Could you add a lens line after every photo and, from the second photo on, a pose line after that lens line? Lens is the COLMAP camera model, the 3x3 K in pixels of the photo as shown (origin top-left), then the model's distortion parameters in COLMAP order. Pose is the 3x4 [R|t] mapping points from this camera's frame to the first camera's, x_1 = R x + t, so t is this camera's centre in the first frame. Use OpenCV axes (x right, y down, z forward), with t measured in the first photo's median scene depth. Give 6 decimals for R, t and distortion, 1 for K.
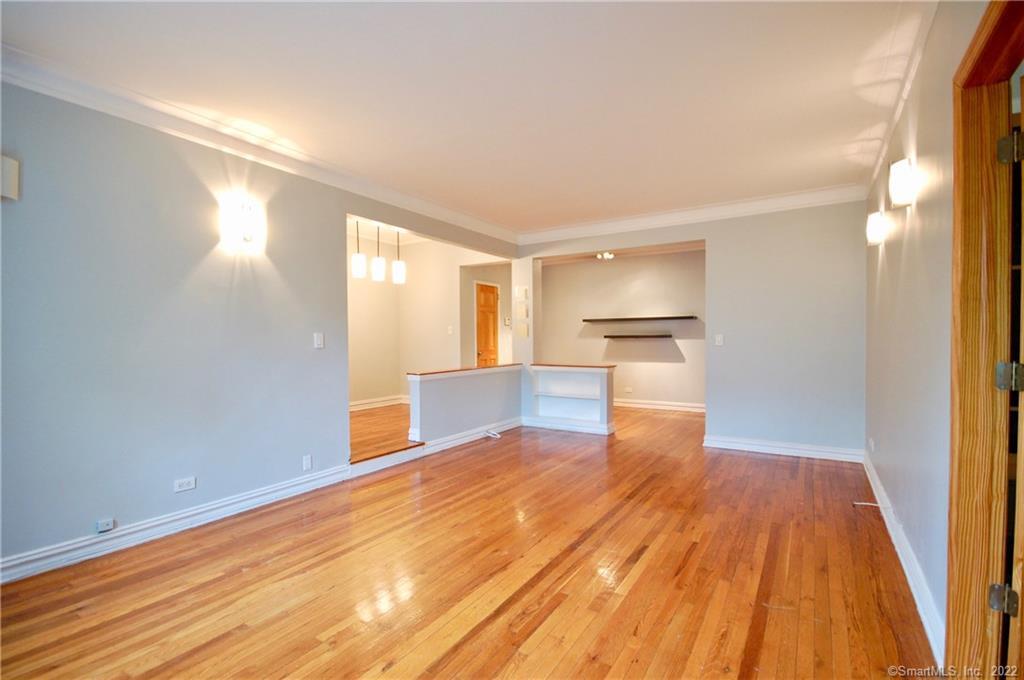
lens RADIAL K [[469.6, 0, 508.3], [0, 469.6, 346.8], [0, 0, 1]] dist [0.007368, -0.004369]
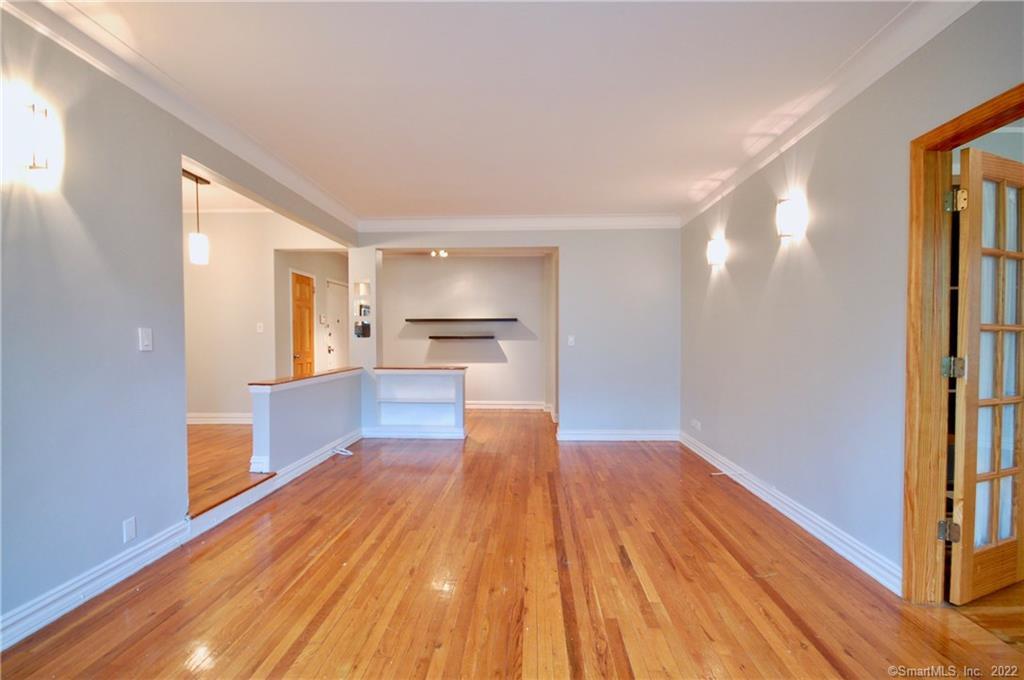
lens RADIAL K [[469.6, 0, 507.3], [0, 469.6, 346.8], [0, 0, 1]] dist [0.007368, -0.004369]
pose [[0.867328, -0.003236, 0.497727, -0.298180], [0.004569, 0.999988, -0.001461, -0.000138], [-0.497716, 0.003541, 0.867333, 0.181830]]
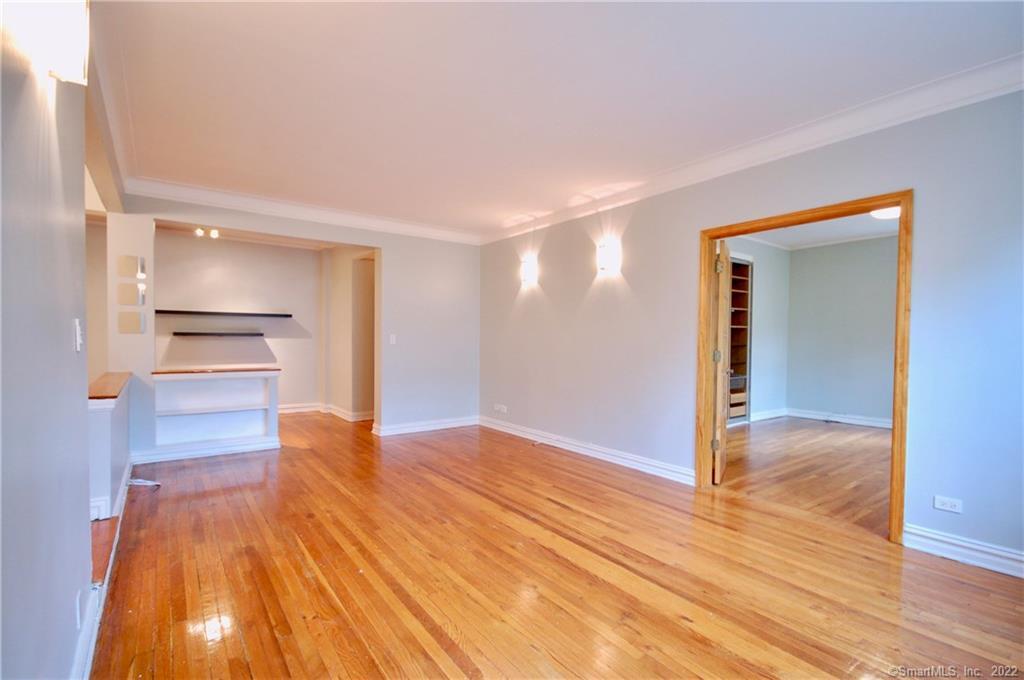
lens RADIAL K [[469.6, 0, 506.1], [0, 469.6, 345.2], [0, 0, 1]] dist [0.007368, -0.004369]
pose [[0.362166, -0.003478, 0.932107, -0.693257], [0.005096, 0.999985, 0.001751, -0.002641], [-0.932100, 0.004116, 0.362178, 0.457153]]
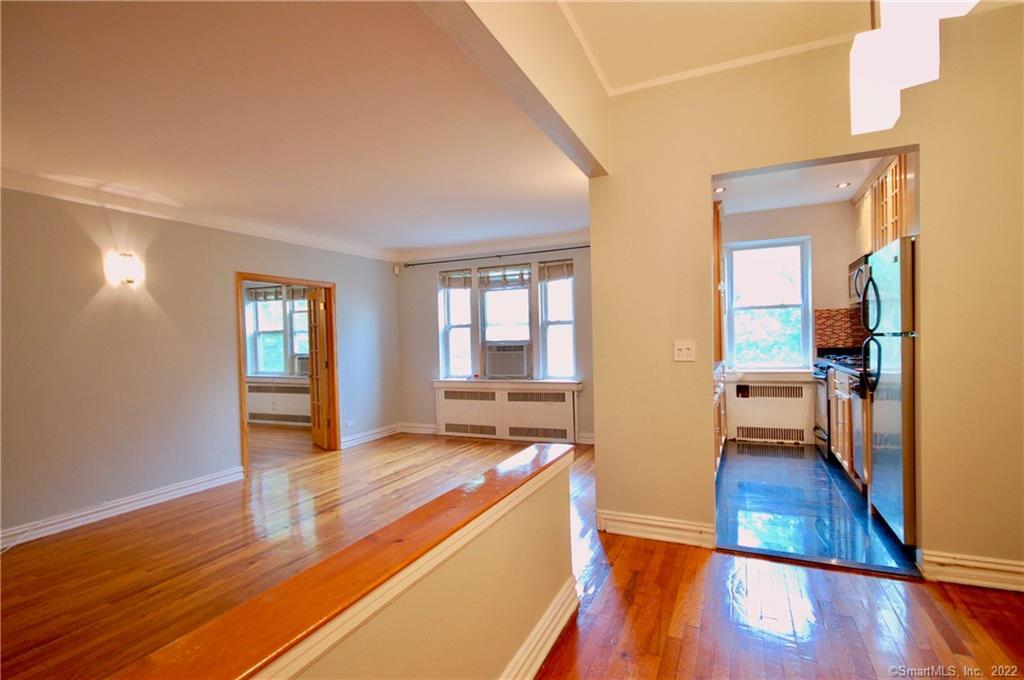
lens RADIAL K [[504.0, 0, 508.8], [0, 504.0, 350.5], [0, 0, 1]] dist [0.008064, -0.002948]
pose [[-0.990234, 0.037791, -0.134194, -0.124121], [0.032288, 0.998555, 0.042946, -0.069848], [0.135623, 0.038194, -0.990024, 1.878015]]
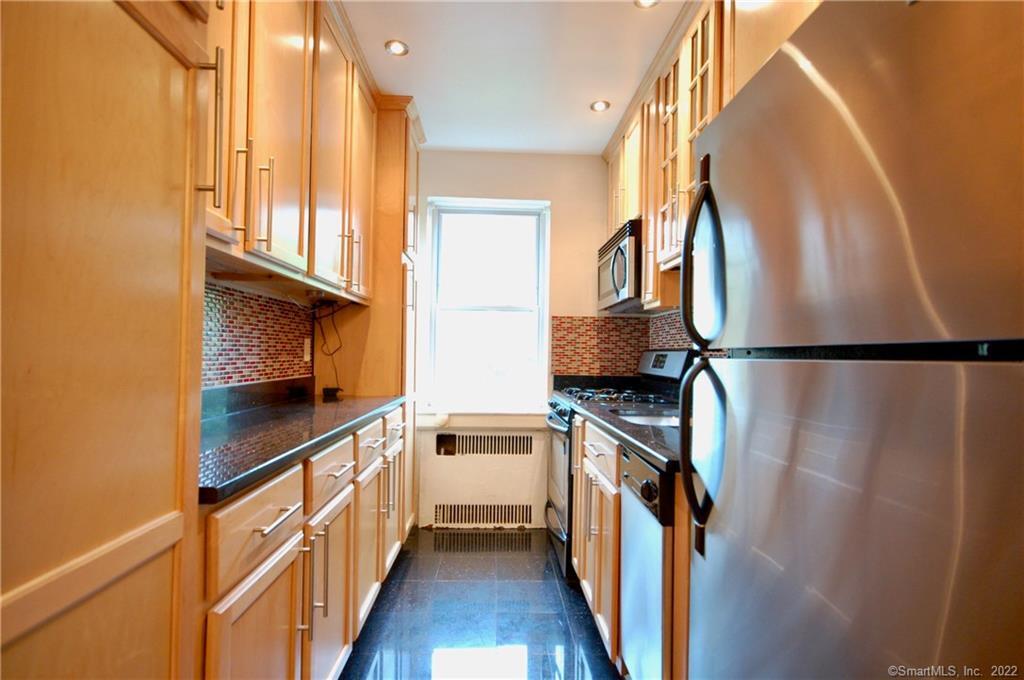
lens RADIAL K [[504.0, 0, 507.2], [0, 504.0, 349.8], [0, 0, 1]] dist [0.008064, -0.002948]
pose [[-0.823658, -0.011301, -0.566975, -0.571501], [-0.022415, 0.999669, 0.012637, -0.045113], [0.566644, 0.023117, -0.823638, 1.310011]]
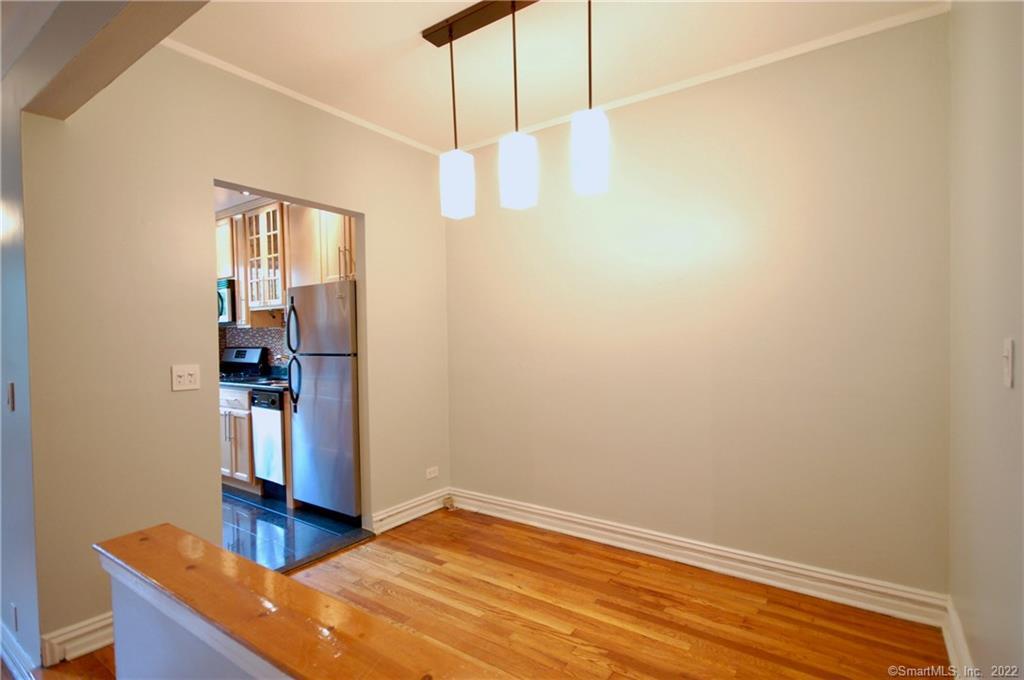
lens RADIAL K [[504.0, 0, 508.3], [0, 504.0, 351.8], [0, 0, 1]] dist [0.008064, -0.002948]
pose [[-0.051243, 0.040661, -0.997858, 0.119202], [-0.003349, 0.999158, 0.040886, -0.087709], [0.998681, 0.005437, -0.051064, 1.598045]]
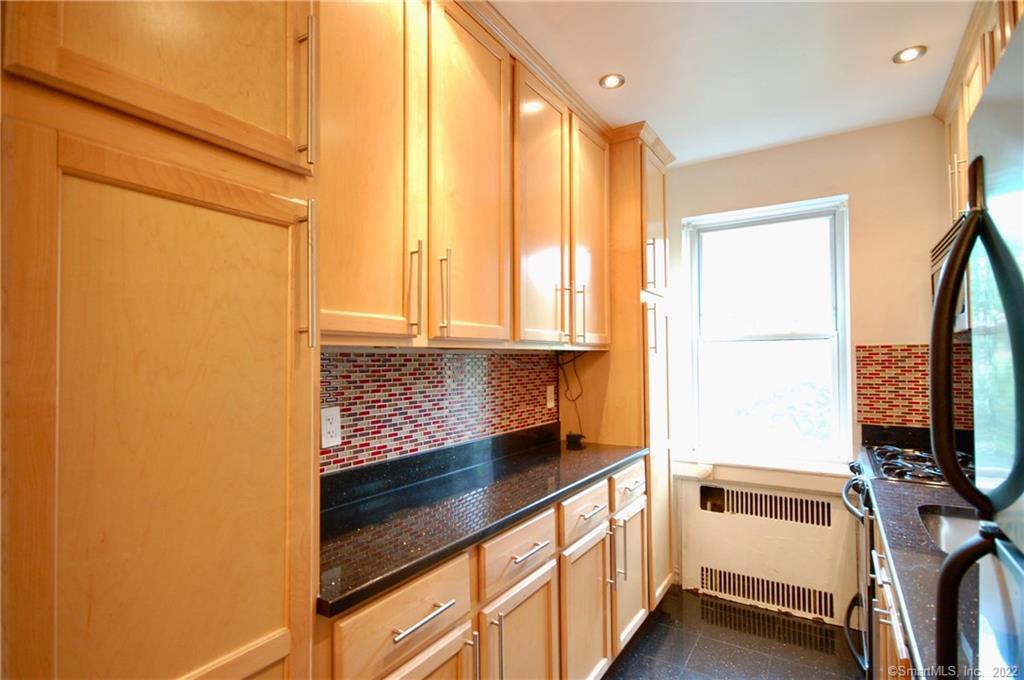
lens RADIAL K [[504.0, 0, 507.7], [0, 504.0, 350.8], [0, 0, 1]] dist [0.008064, -0.002948]
pose [[-0.999890, 0.014528, 0.002868, -0.678949], [0.014537, 0.999890, 0.003103, -0.096709], [-0.002823, 0.003144, -0.999991, 1.292640]]
